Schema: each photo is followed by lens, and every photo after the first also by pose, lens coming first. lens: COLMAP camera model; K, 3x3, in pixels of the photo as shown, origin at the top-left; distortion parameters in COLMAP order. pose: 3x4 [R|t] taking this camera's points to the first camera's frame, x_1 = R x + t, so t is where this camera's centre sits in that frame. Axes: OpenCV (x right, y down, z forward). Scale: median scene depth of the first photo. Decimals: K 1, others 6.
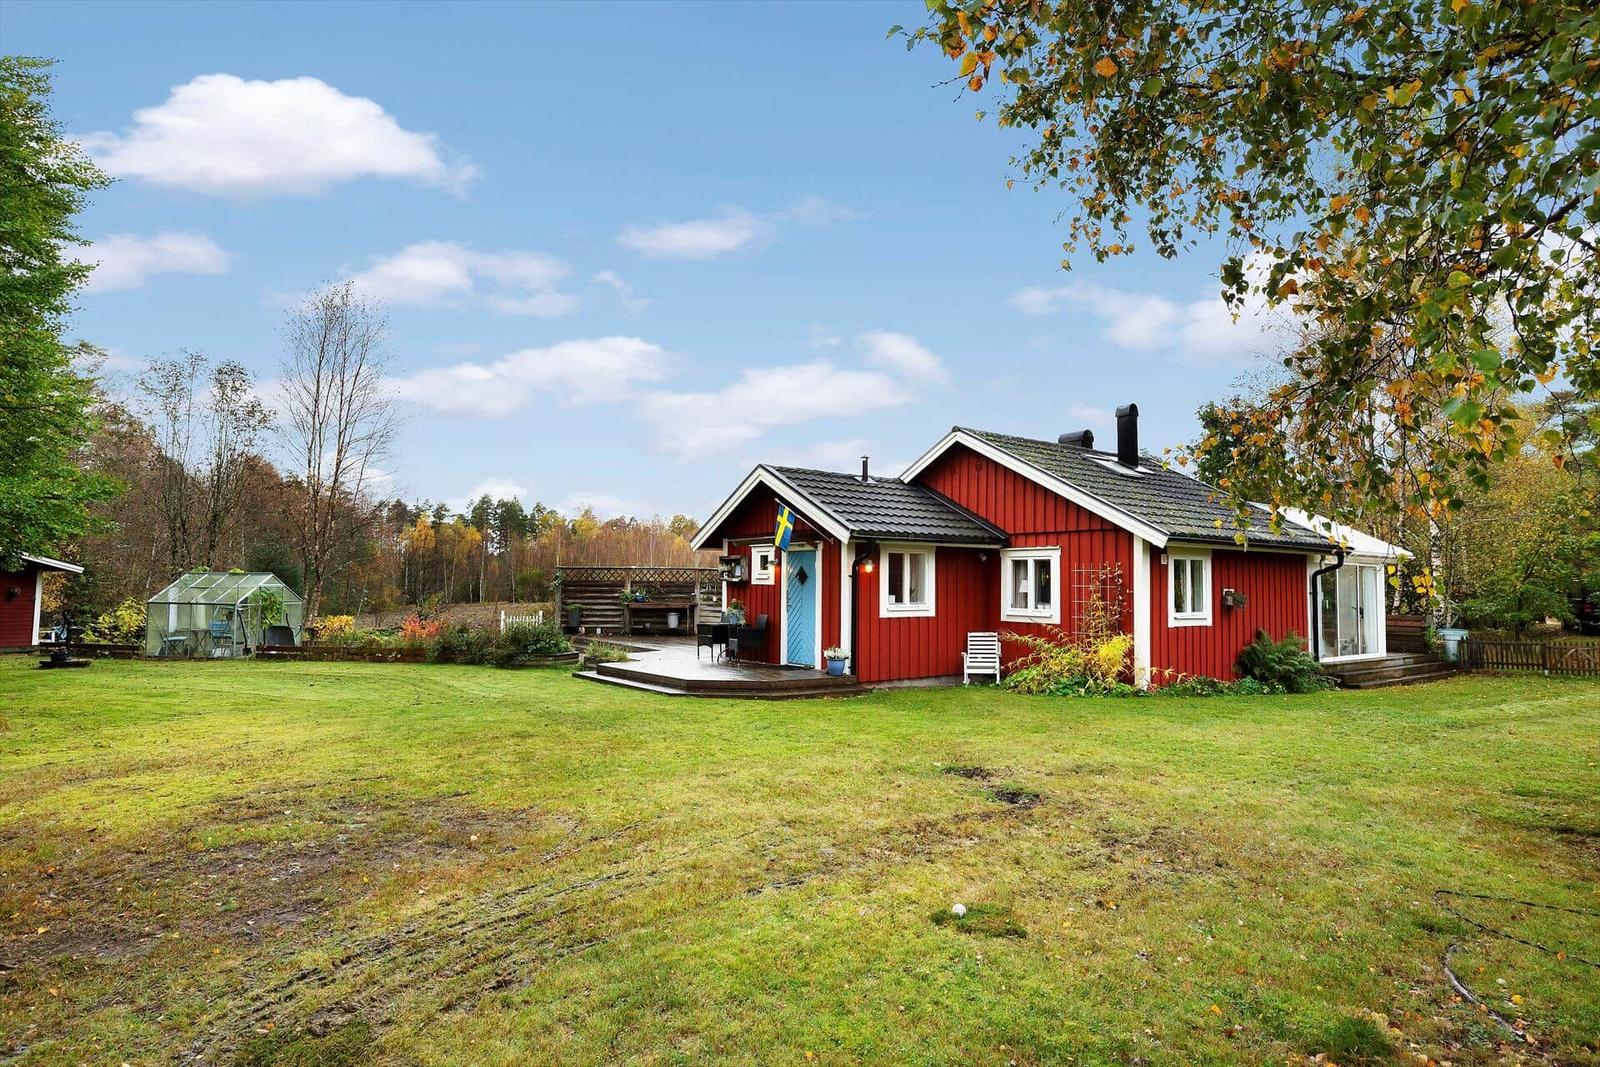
lens RADIAL K [[721.2, 0, 746.8], [0, 721.2, 533.8], [0, 0, 1]] dist [0.000775, 0.000055]
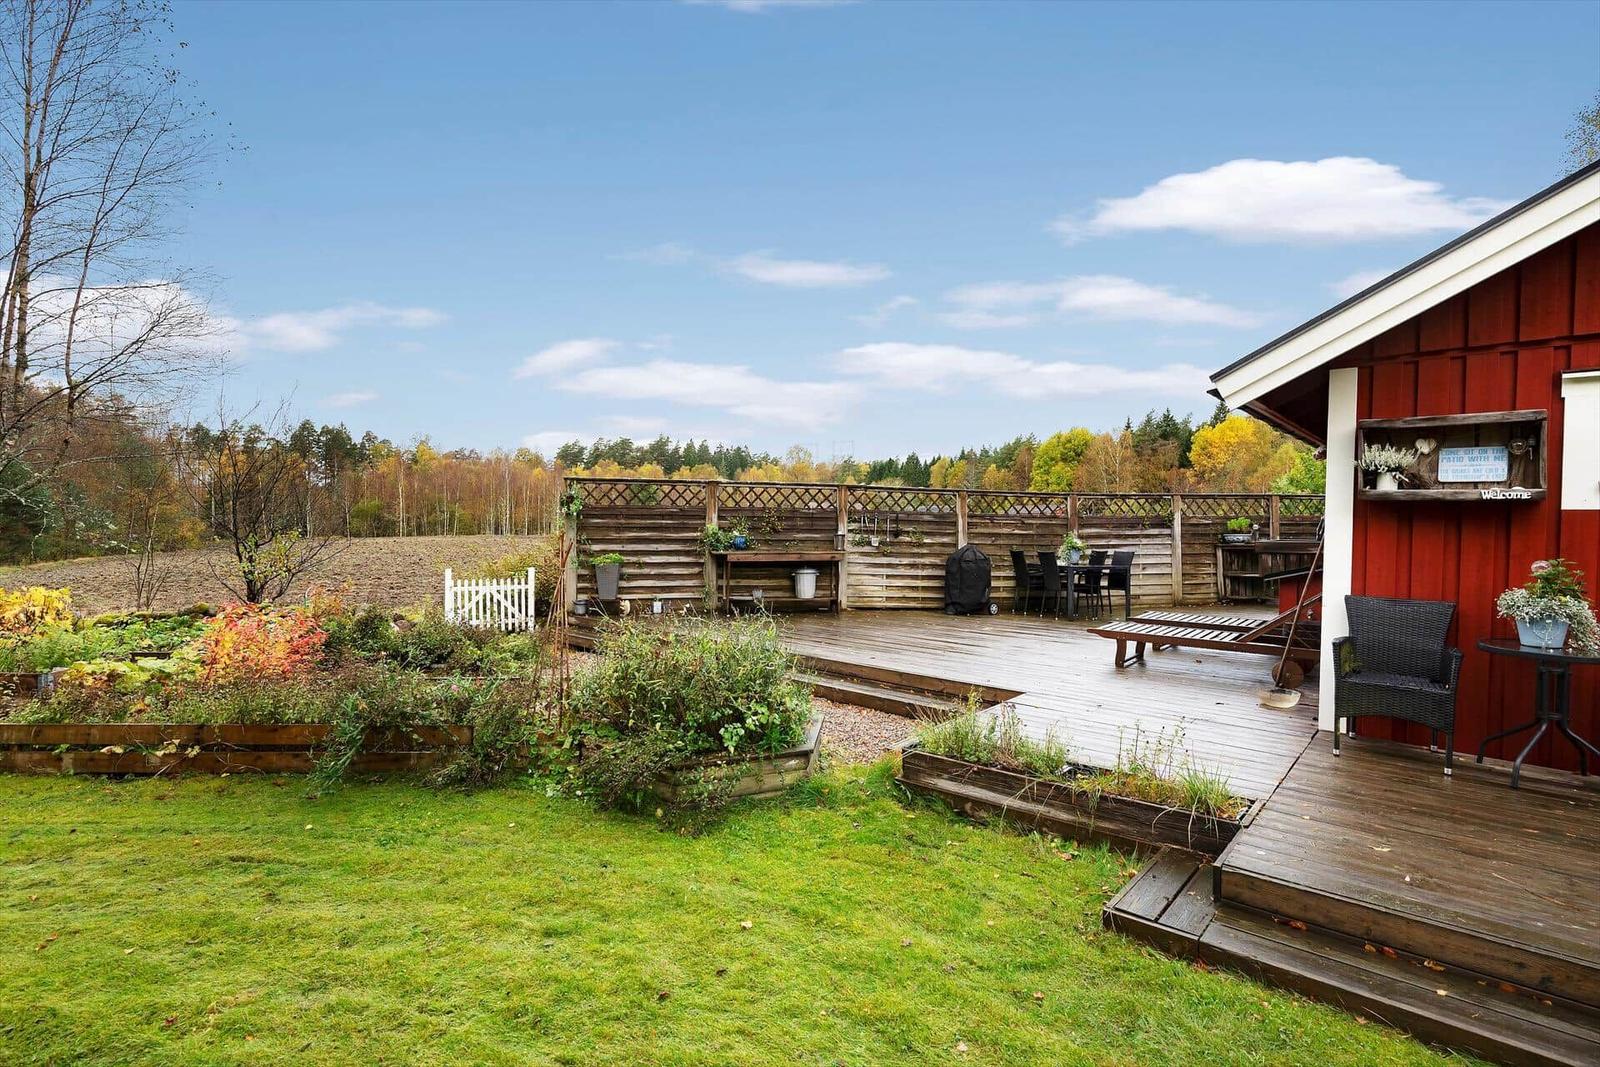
lens RADIAL K [[751.1, 0, 800.0], [0, 751.1, 533.5], [0, 0, 1]] dist [-0.001086, -0.000368]
pose [[0.975125, -0.001355, 0.221650, -0.224638], [-0.018743, 0.995895, 0.088549, 0.036193], [-0.220860, -0.090501, 0.971098, 0.477342]]
